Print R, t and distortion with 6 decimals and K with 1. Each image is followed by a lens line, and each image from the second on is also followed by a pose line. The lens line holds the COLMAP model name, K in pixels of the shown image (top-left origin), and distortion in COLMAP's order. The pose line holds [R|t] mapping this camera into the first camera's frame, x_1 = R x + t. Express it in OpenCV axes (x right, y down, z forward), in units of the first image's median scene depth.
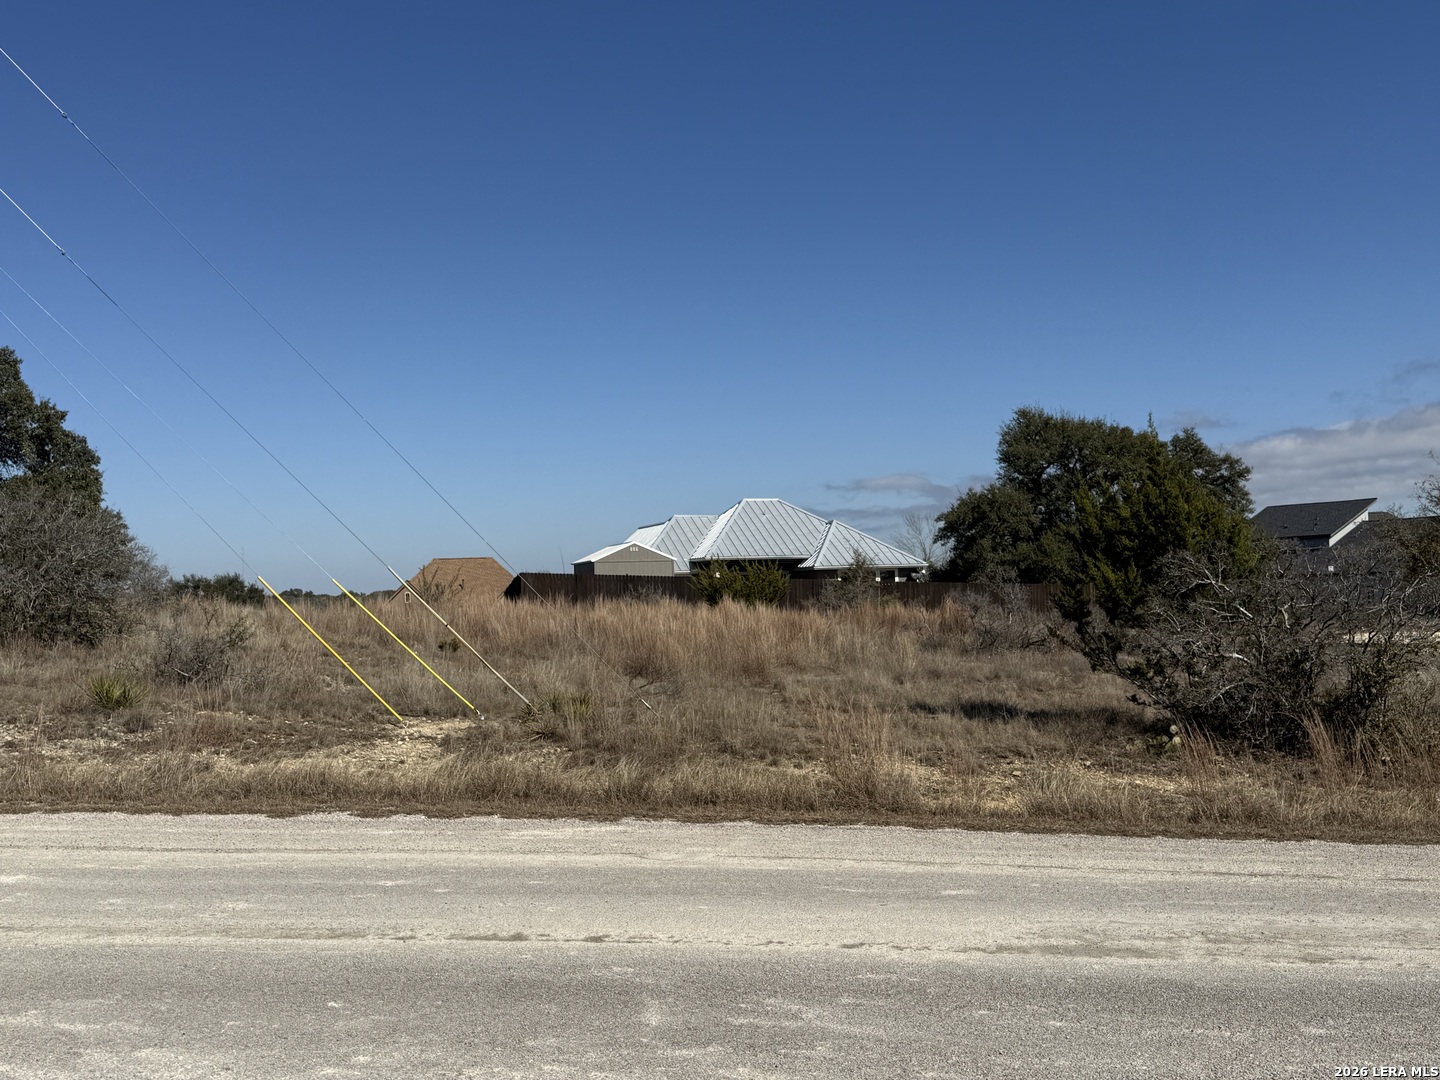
lens RADIAL K [[1462.1, 0, 720.0], [0, 1462.1, 540.0], [0, 0, 1]] dist [0.132881, -0.253488]
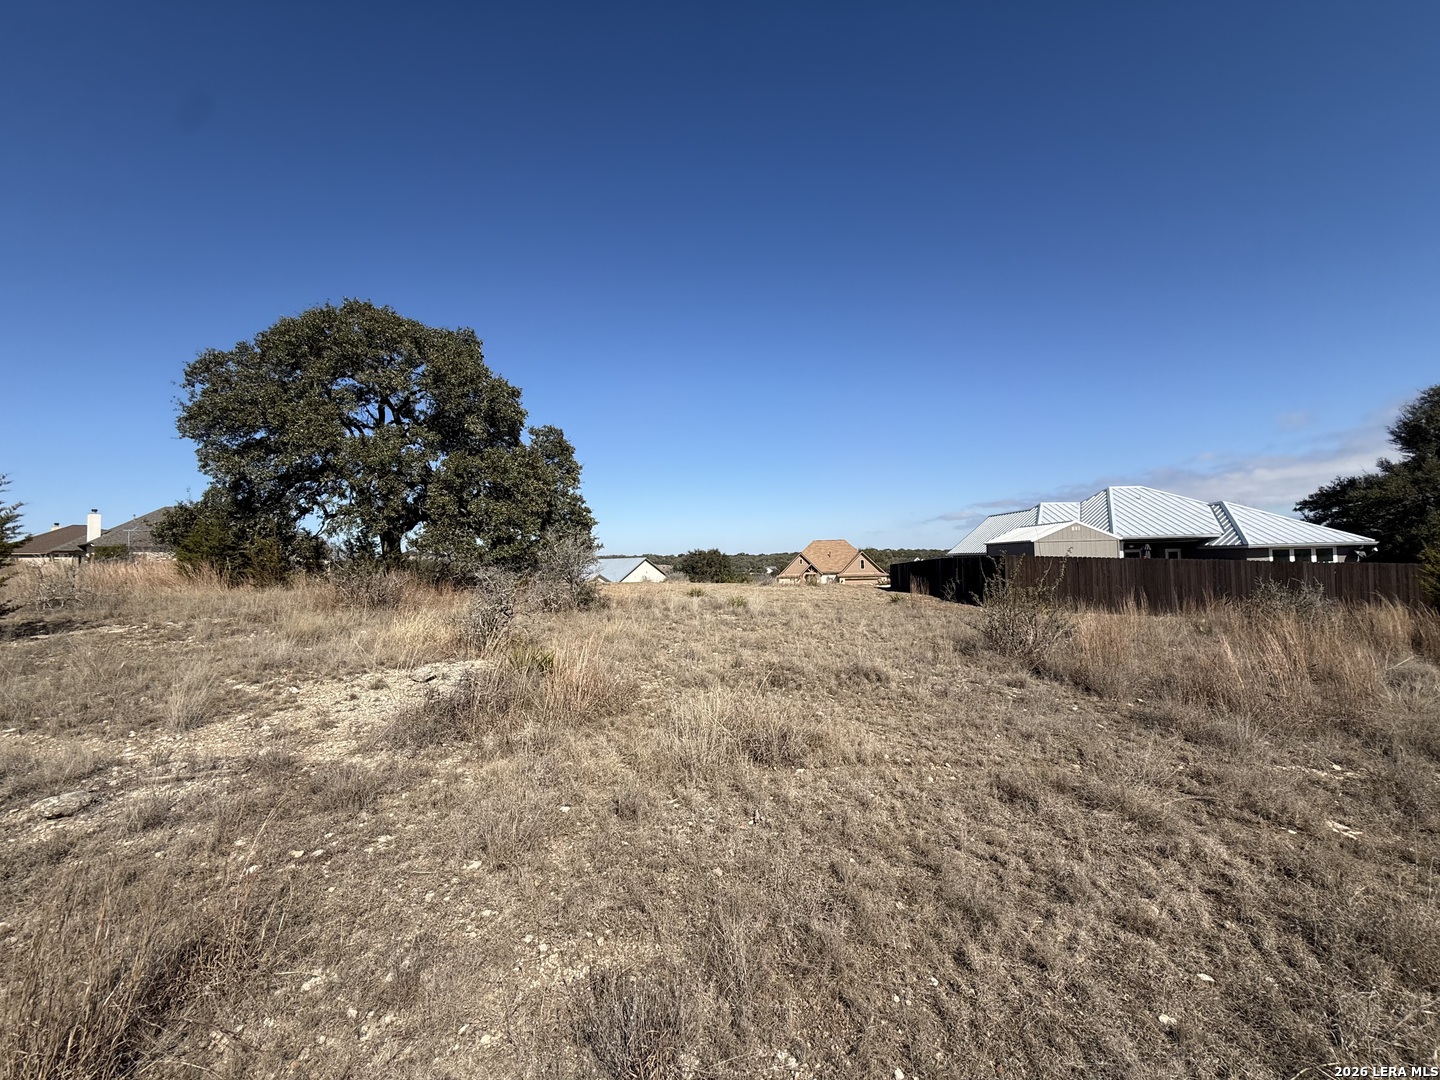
lens RADIAL K [[567.0, 0, 726.8], [0, 567.0, 540.6], [0, 0, 1]] dist [-0.001431, 0.000190]
pose [[0.953505, -0.007806, -0.301278, -0.187120], [0.011419, 0.999882, 0.010235, 0.008740], [0.301162, -0.013199, 0.953482, 0.637896]]
